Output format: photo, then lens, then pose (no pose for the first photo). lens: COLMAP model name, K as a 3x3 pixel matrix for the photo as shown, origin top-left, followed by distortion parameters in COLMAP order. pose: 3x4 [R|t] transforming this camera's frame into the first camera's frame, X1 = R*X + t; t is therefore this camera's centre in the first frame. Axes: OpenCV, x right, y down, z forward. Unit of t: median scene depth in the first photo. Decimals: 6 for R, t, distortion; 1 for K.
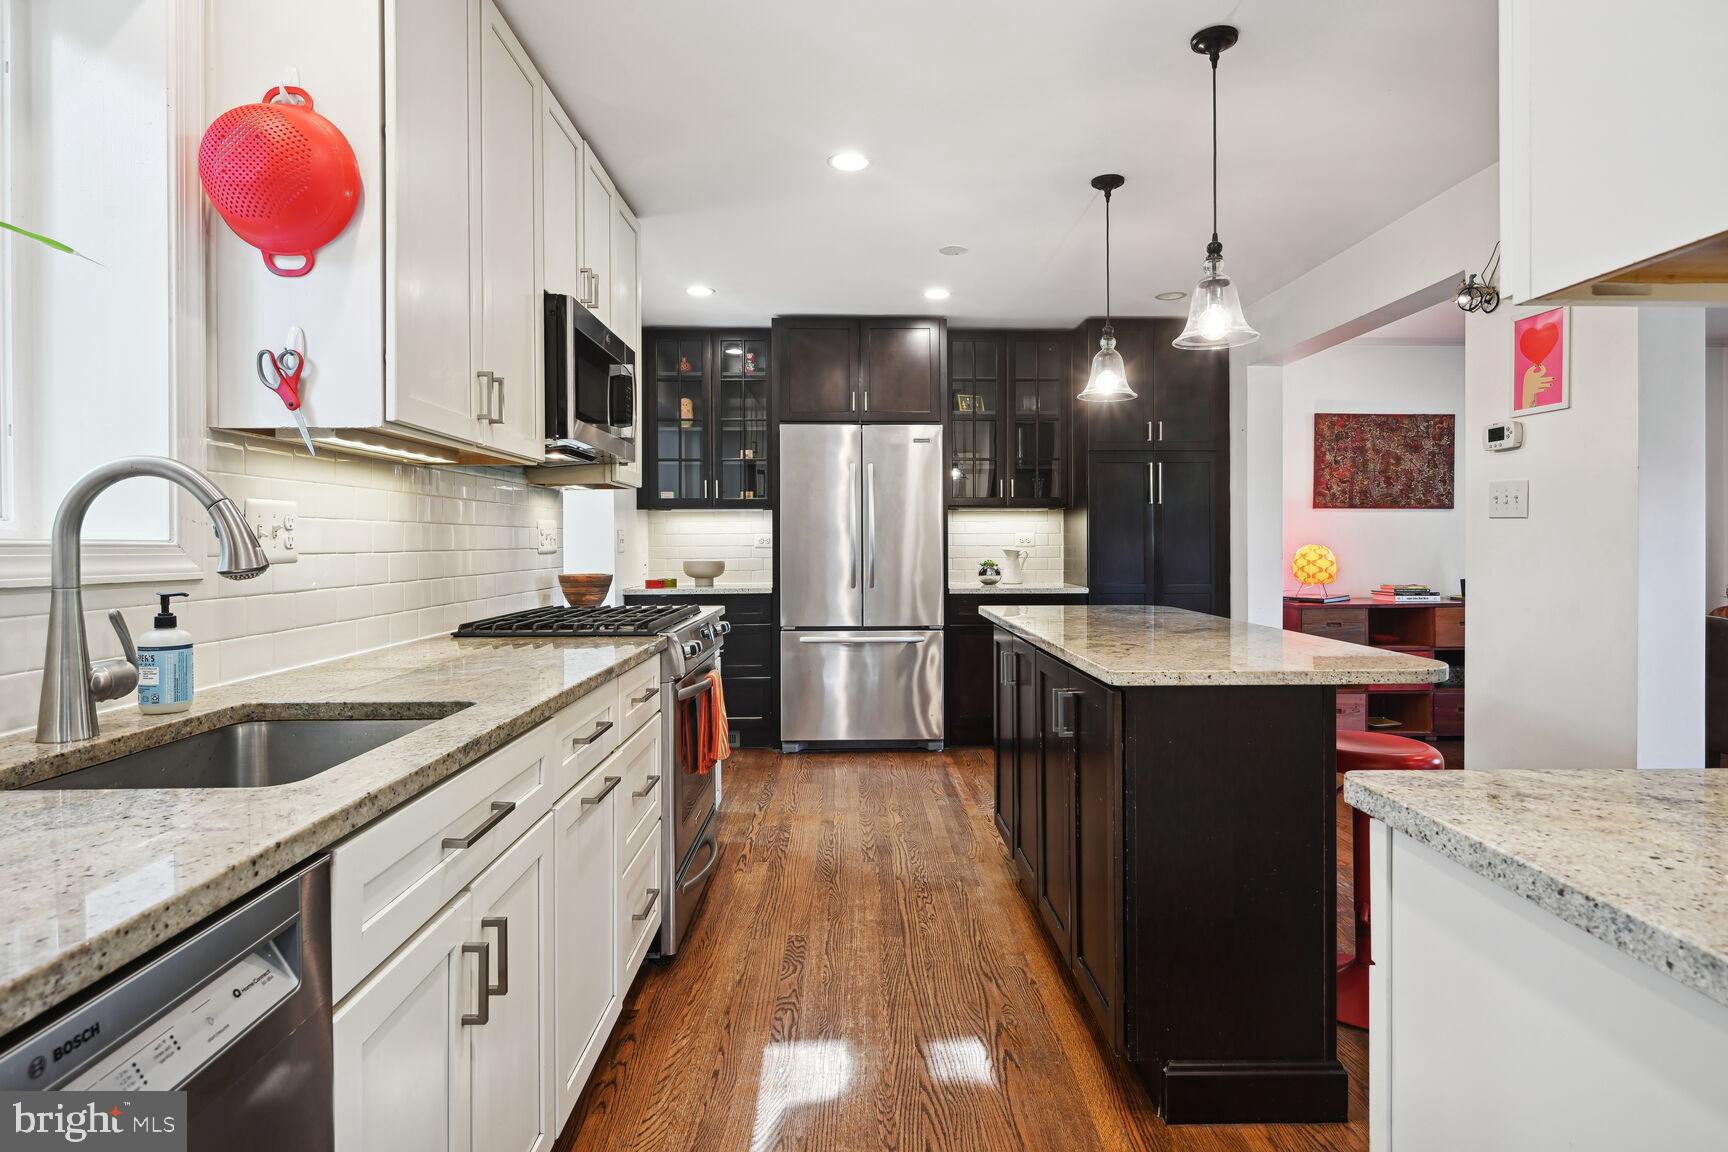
lens RADIAL K [[901.3, 0, 870.4], [0, 901.3, 546.6], [0, 0, 1]] dist [-0.000521, 0.000000]
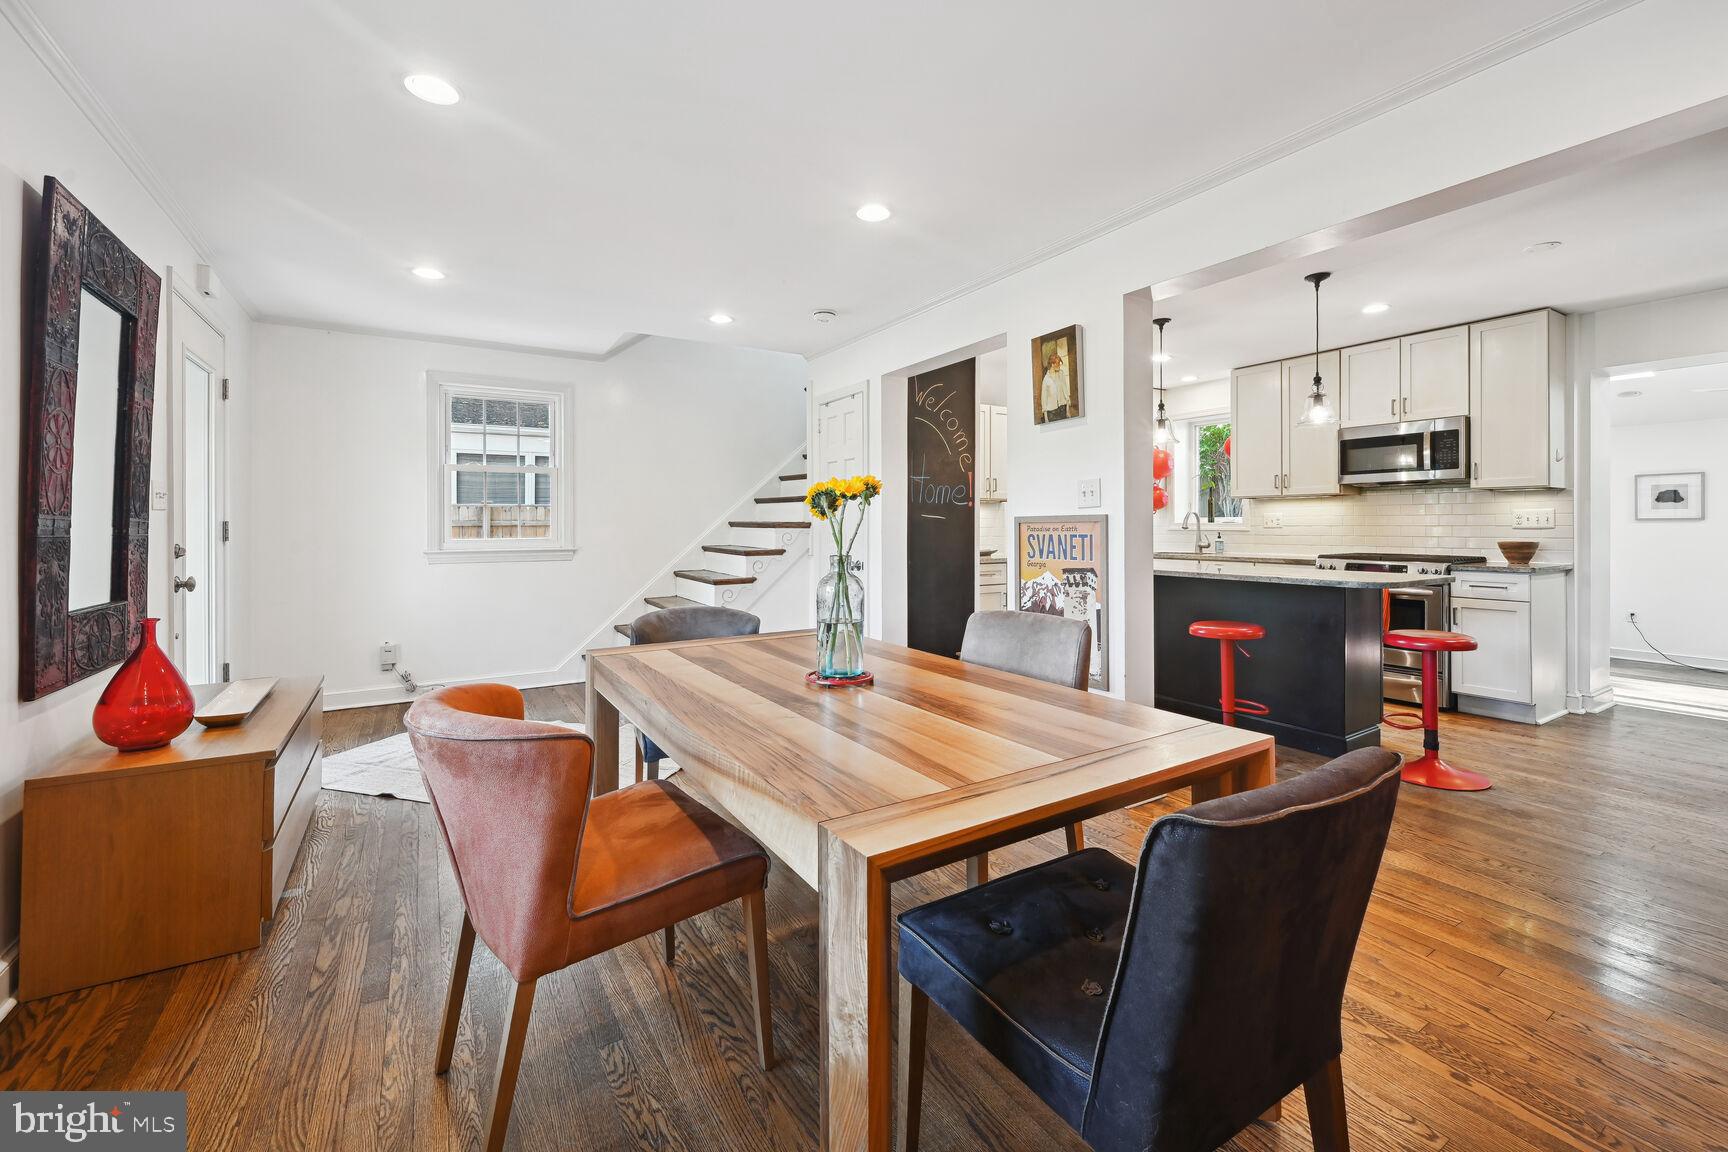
lens RADIAL K [[705.8, 0, 870.3], [0, 705.8, 530.6], [0, 0, 1]] dist [0.000130, -0.000042]
pose [[-0.863372, 0.011507, -0.504437, 0.824702], [0.005138, 0.999889, 0.014015, -0.008187], [0.504542, 0.009508, -0.863335, 0.906699]]
